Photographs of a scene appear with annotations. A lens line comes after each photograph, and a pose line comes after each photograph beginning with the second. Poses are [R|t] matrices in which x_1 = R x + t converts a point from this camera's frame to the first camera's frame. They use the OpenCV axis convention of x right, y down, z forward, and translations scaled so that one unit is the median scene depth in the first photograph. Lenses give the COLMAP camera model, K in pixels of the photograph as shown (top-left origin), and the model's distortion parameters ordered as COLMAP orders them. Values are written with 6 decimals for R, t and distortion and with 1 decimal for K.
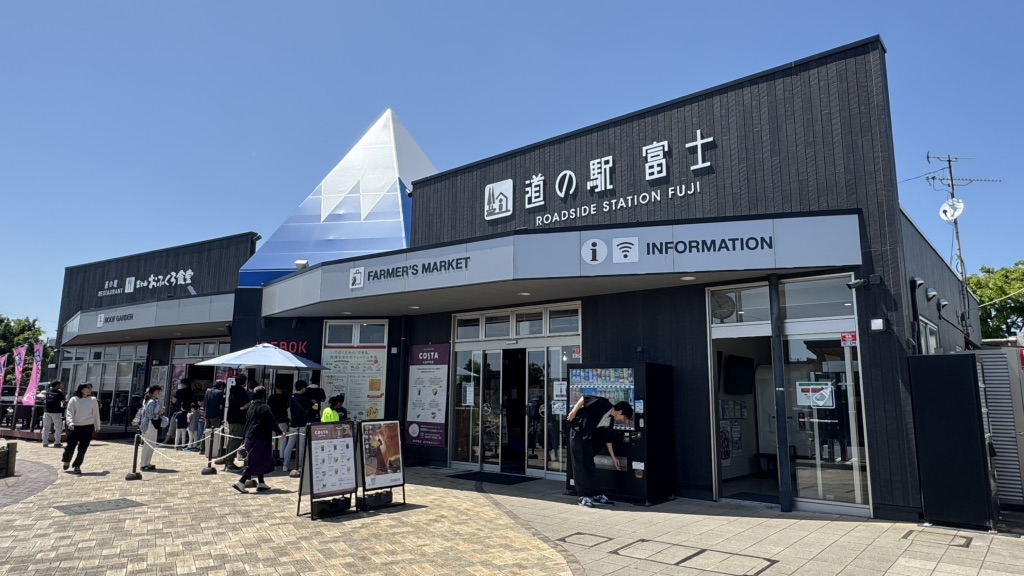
lens RADIAL K [[643.3, 0, 510.5], [0, 643.3, 292.1], [0, 0, 1]] dist [0.003153, 0.015602]
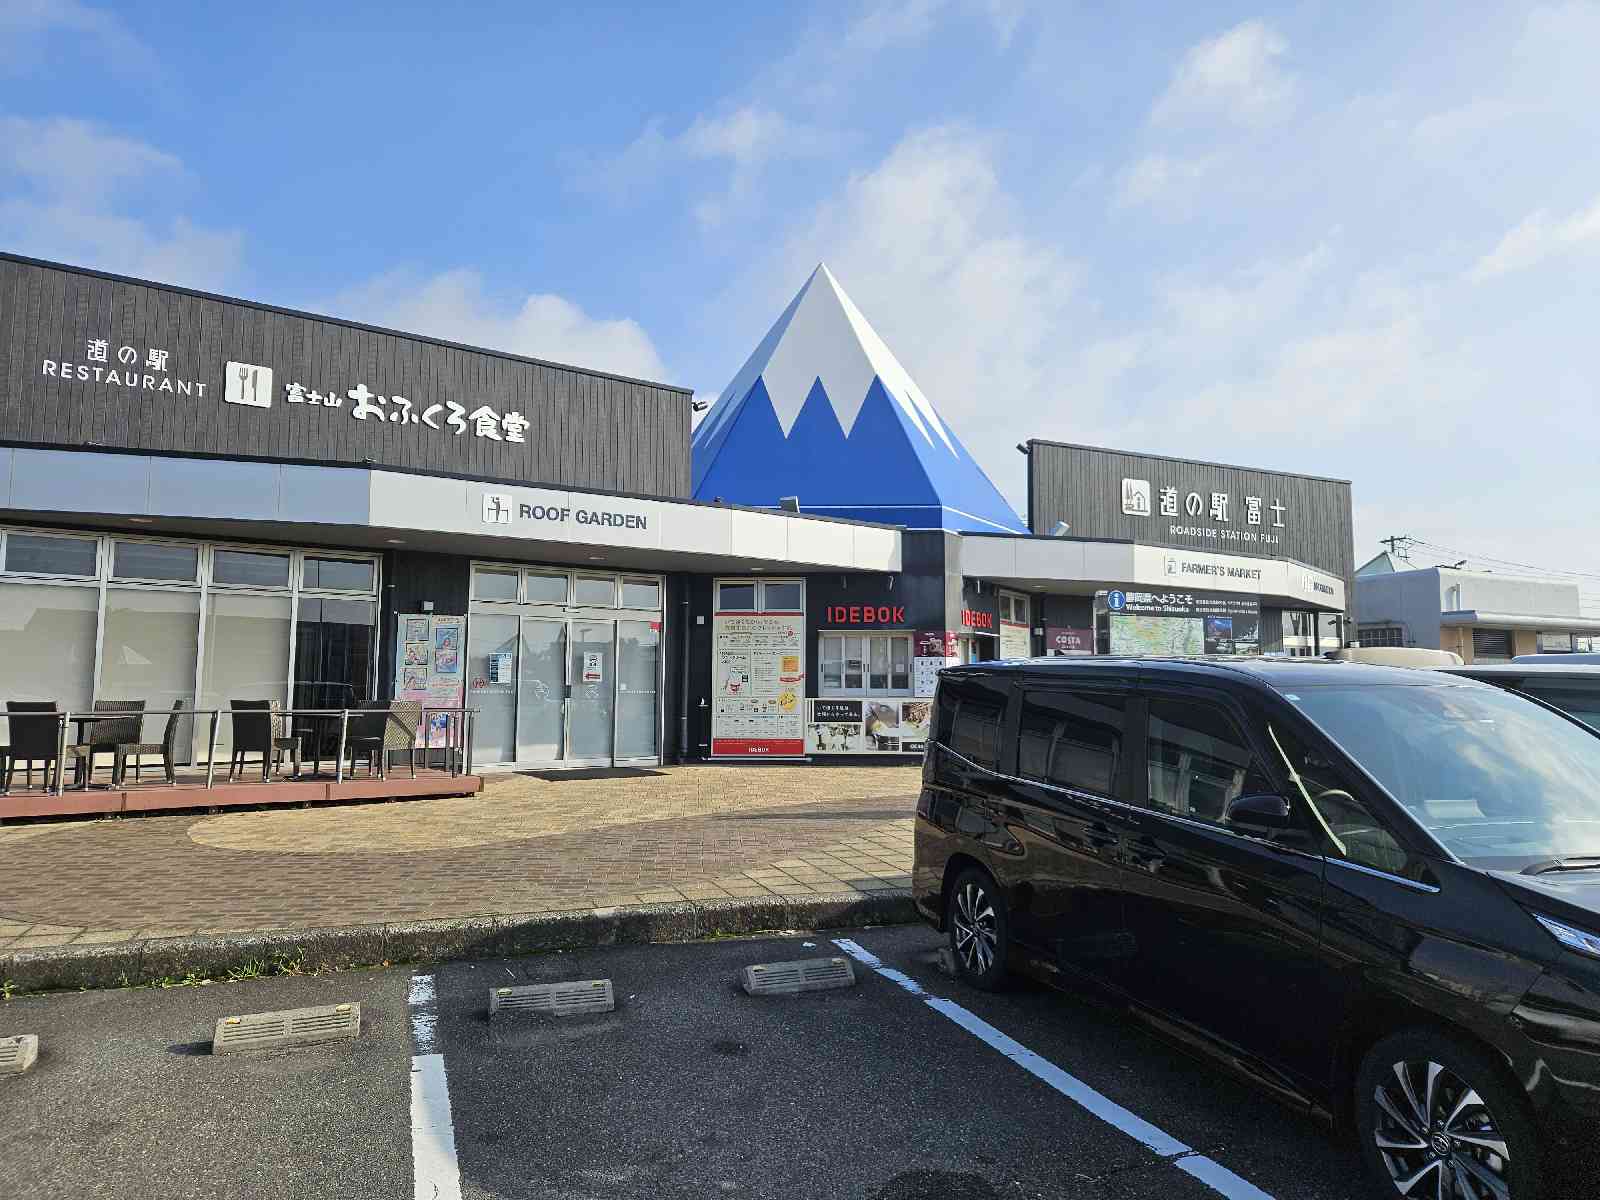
lens RADIAL K [[1107.0, 0, 808.8], [0, 1107.0, 604.6], [0, 0, 1]] dist [0.101166, -0.106770]
pose [[0.358900, 0.066078, 0.931034, -2.146199], [-0.146821, 0.989070, -0.013599, 0.150113], [-0.921756, -0.131814, 0.364678, 0.915250]]
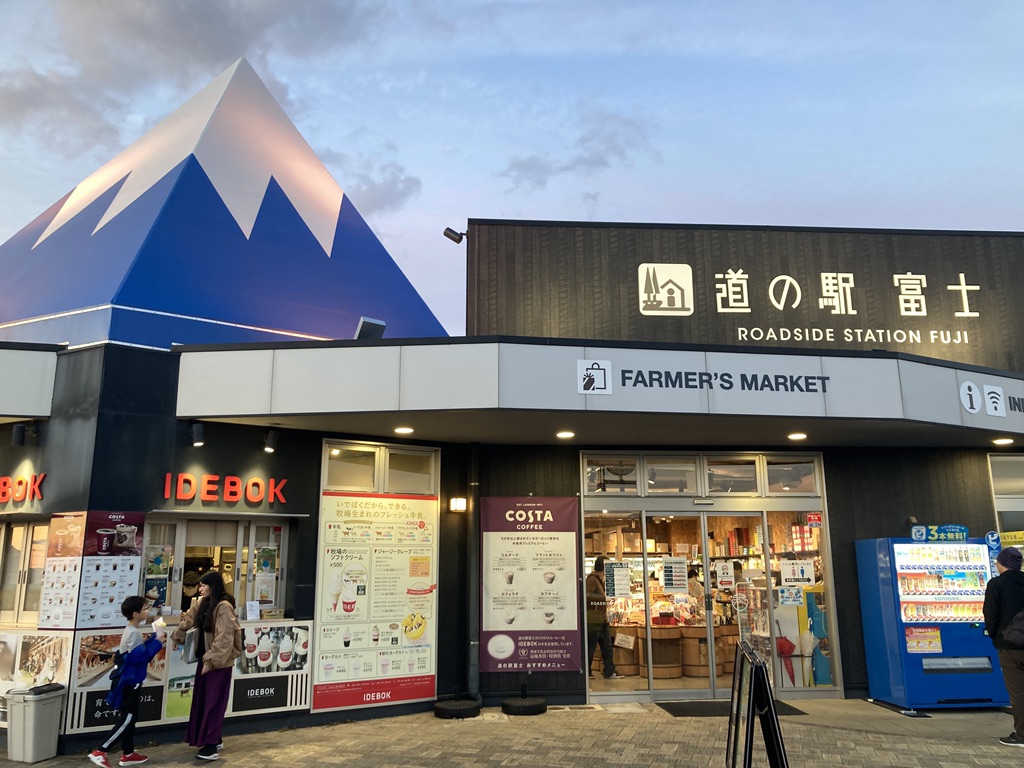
lens RADIAL K [[796.5, 0, 528.5], [0, 796.5, 388.7], [0, 0, 1]] dist [0.031826, -0.051842]
pose [[0.699615, 0.134085, 0.701826, -0.794544], [-0.098370, 0.990956, -0.091263, 0.059192], [-0.707716, -0.005190, 0.706478, 0.574630]]
